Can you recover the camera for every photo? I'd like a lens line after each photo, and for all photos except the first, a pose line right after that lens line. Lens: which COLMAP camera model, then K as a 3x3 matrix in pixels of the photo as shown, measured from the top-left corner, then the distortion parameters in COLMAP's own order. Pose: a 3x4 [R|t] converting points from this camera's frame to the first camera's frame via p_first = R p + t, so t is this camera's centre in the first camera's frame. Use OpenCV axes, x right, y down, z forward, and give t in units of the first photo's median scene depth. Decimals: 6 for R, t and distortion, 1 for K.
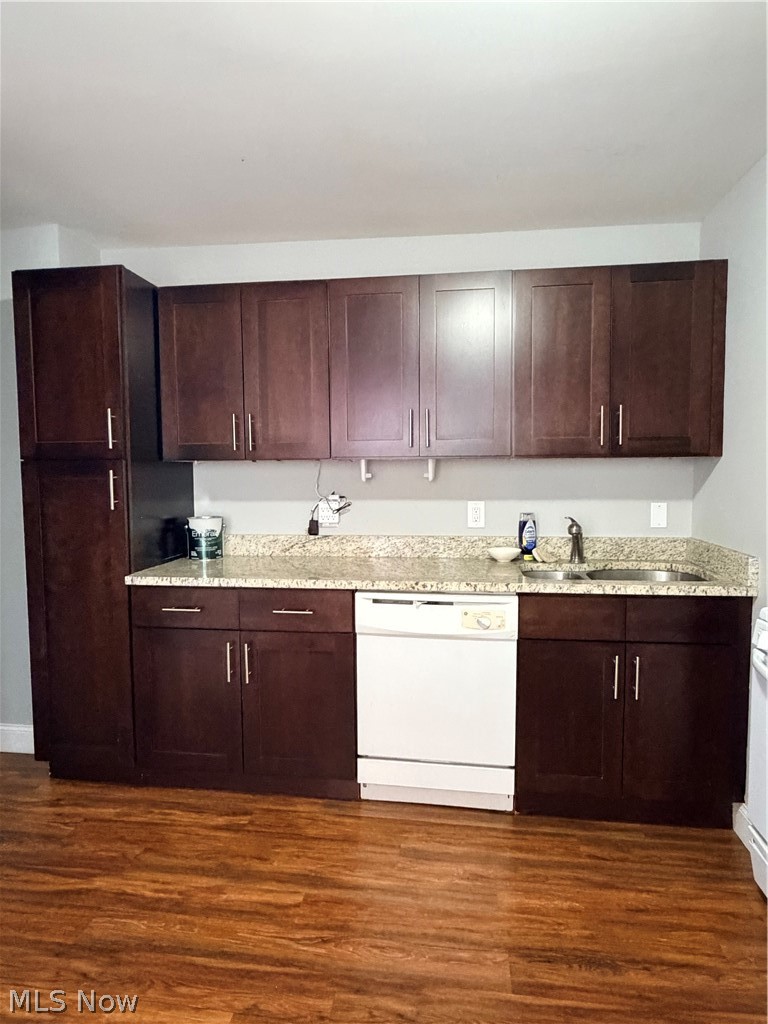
lens RADIAL K [[618.0, 0, 384.0], [0, 618.0, 512.0], [0, 0, 1]] dist [-0.004364, -0.003808]
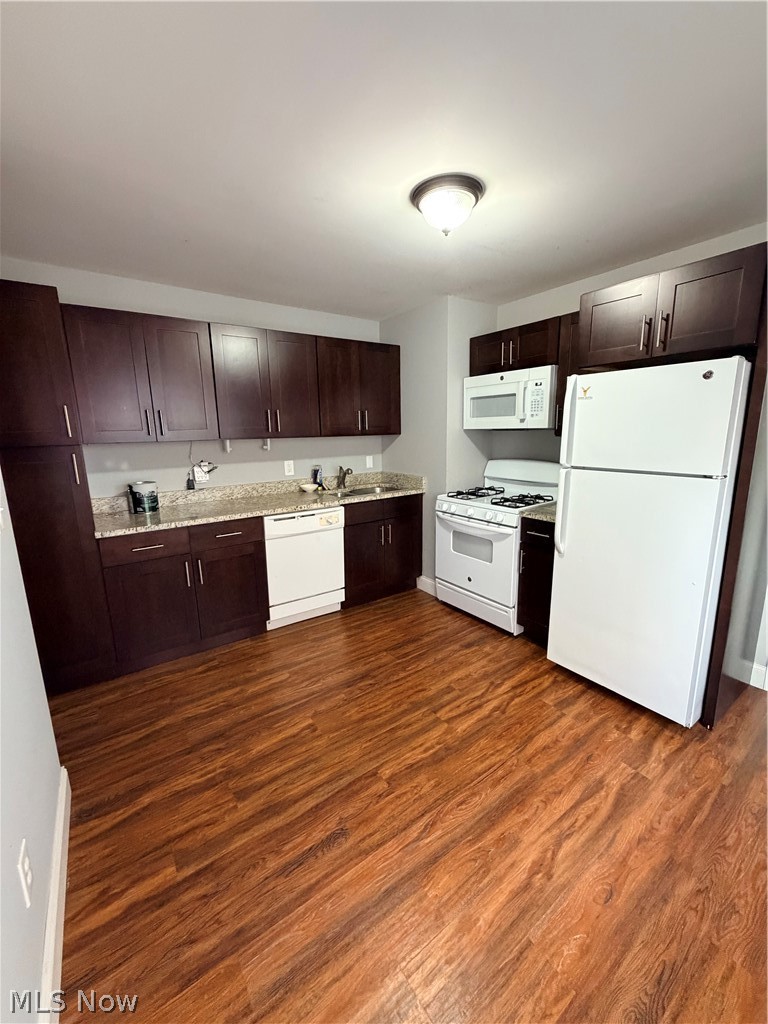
lens RADIAL K [[400.7, 0, 384.0], [0, 400.7, 512.0], [0, 0, 1]] dist [-0.034982, 0.000055]
pose [[0.725848, -0.144322, 0.672544, -0.555375], [0.058339, 0.987135, 0.148868, -0.032949], [-0.685377, -0.068820, 0.724930, -0.055654]]
